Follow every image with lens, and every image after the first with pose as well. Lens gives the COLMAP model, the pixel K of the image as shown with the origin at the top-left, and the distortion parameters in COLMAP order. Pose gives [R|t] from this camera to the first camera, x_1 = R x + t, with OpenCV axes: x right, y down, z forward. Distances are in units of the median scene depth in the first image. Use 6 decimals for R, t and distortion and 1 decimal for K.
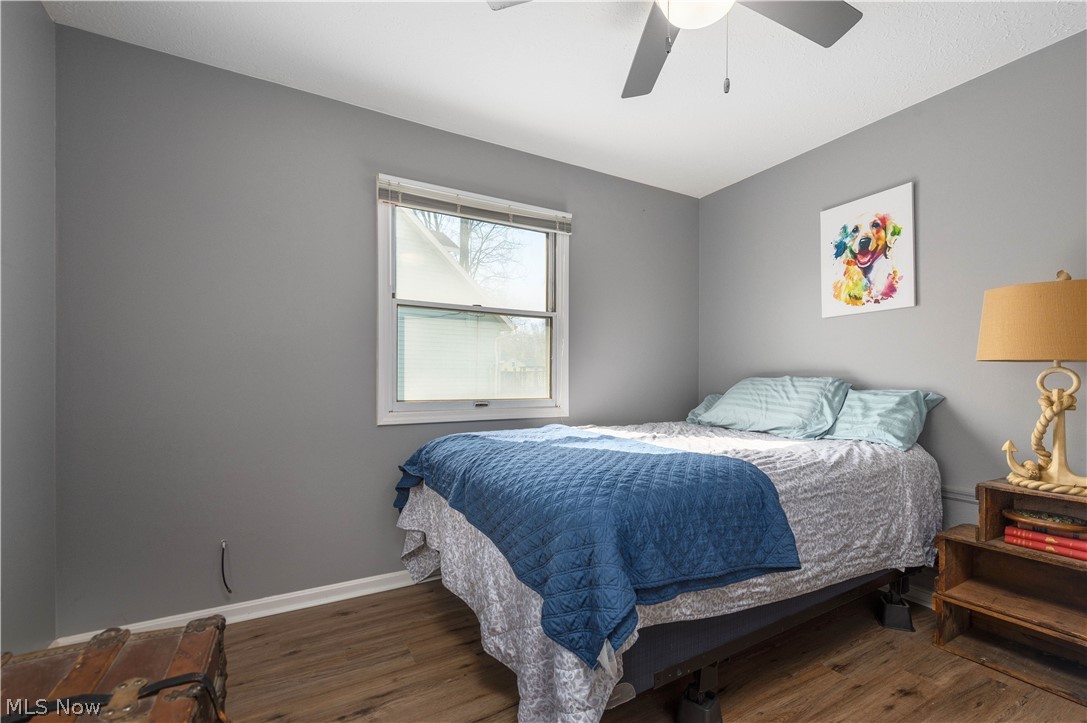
lens RADIAL K [[504.3, 0, 545.8], [0, 504.3, 365.7], [0, 0, 1]] dist [0.000120, -0.000784]
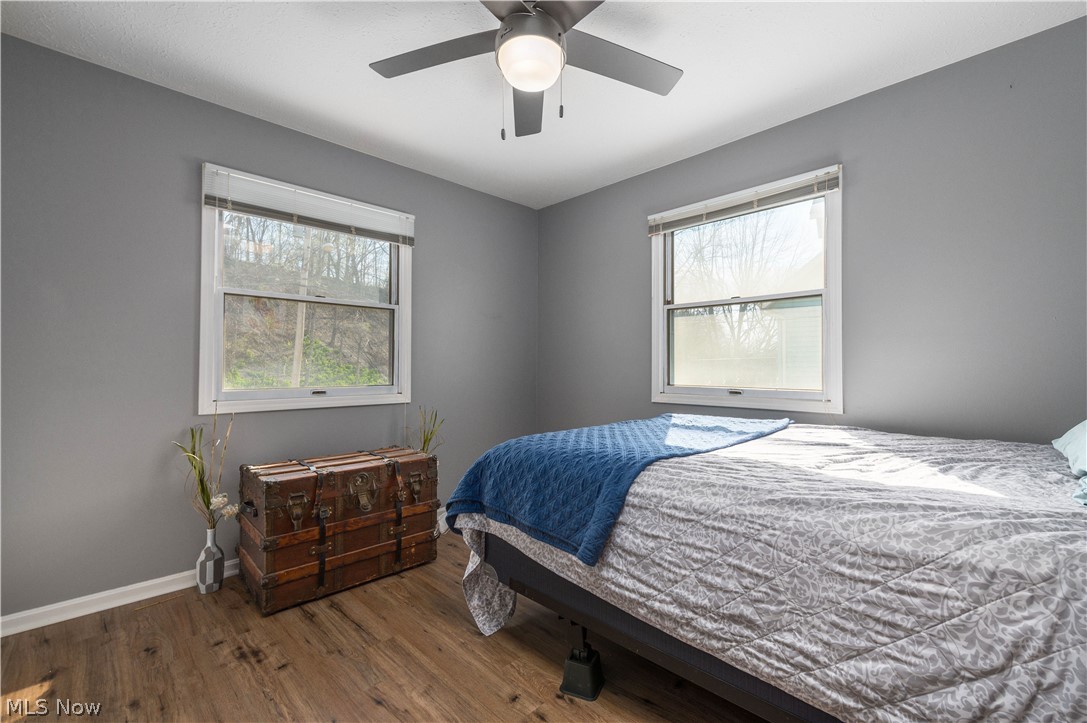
lens RADIAL K [[467.6, 0, 546.3], [0, 467.6, 364.7], [0, 0, 1]] dist [0.010222, -0.002543]
pose [[0.222430, -0.010603, -0.974891, 1.157376], [0.017831, 0.999818, -0.006806, 0.028695], [0.974786, -0.015870, 0.222579, 0.633654]]
